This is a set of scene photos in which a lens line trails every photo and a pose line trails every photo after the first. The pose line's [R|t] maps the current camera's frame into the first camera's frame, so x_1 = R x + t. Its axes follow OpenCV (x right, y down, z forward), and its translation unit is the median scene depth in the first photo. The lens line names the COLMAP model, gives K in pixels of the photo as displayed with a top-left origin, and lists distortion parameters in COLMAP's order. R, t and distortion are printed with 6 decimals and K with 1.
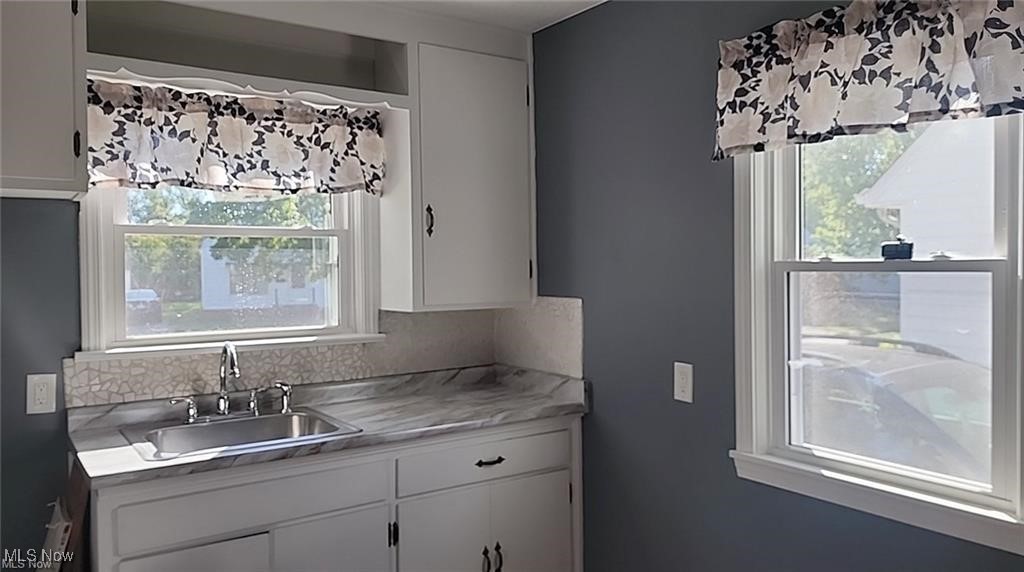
lens RADIAL K [[758.7, 0, 523.2], [0, 758.7, 277.9], [0, 0, 1]] dist [0.068388, -0.091379]
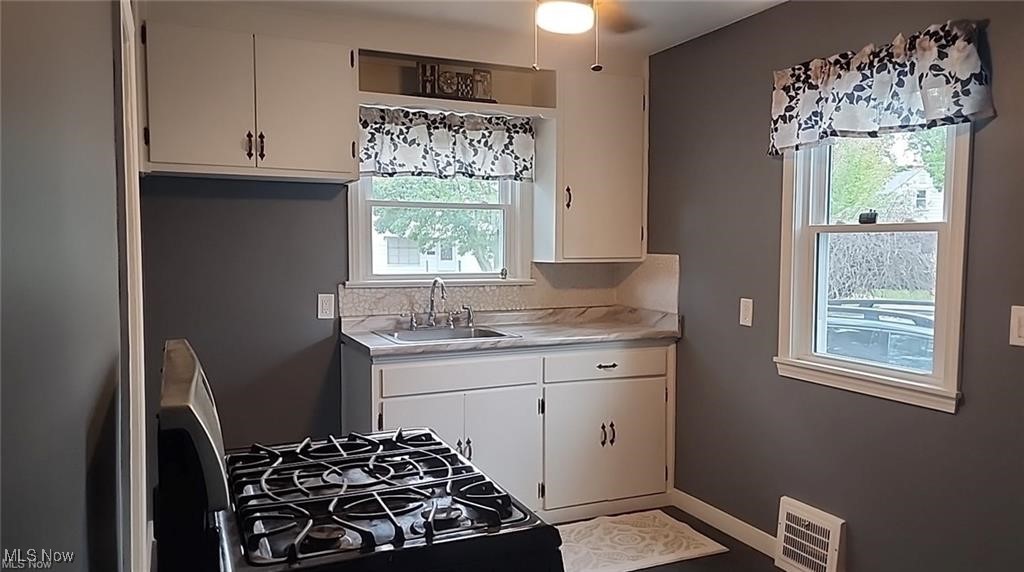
lens RADIAL K [[758.7, 0, 517.6], [0, 758.7, 295.3], [0, 0, 1]] dist [0.068388, -0.091379]
pose [[0.983358, 0.023698, -0.180126, 0.046515], [-0.014706, 0.998586, 0.051094, 0.038261], [0.181082, -0.047595, 0.982316, -0.452243]]
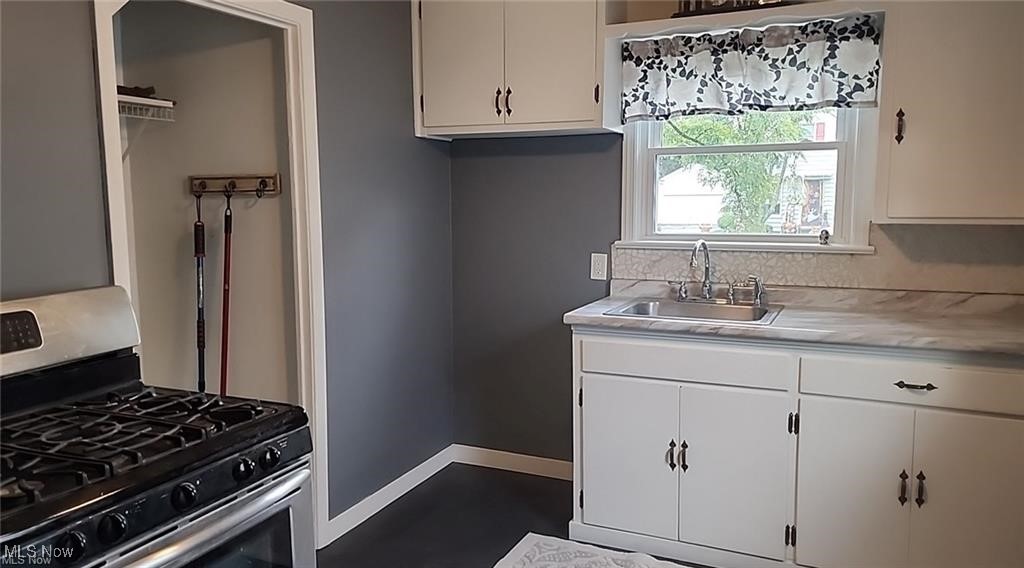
lens RADIAL K [[758.7, 0, 511.8], [0, 758.7, 285.5], [0, 0, 1]] dist [0.068388, -0.091379]
pose [[0.496512, 0.107515, -0.861346, 0.526573], [-0.012150, 0.993063, 0.116953, 0.015975], [0.867945, -0.047603, 0.494374, 0.114123]]
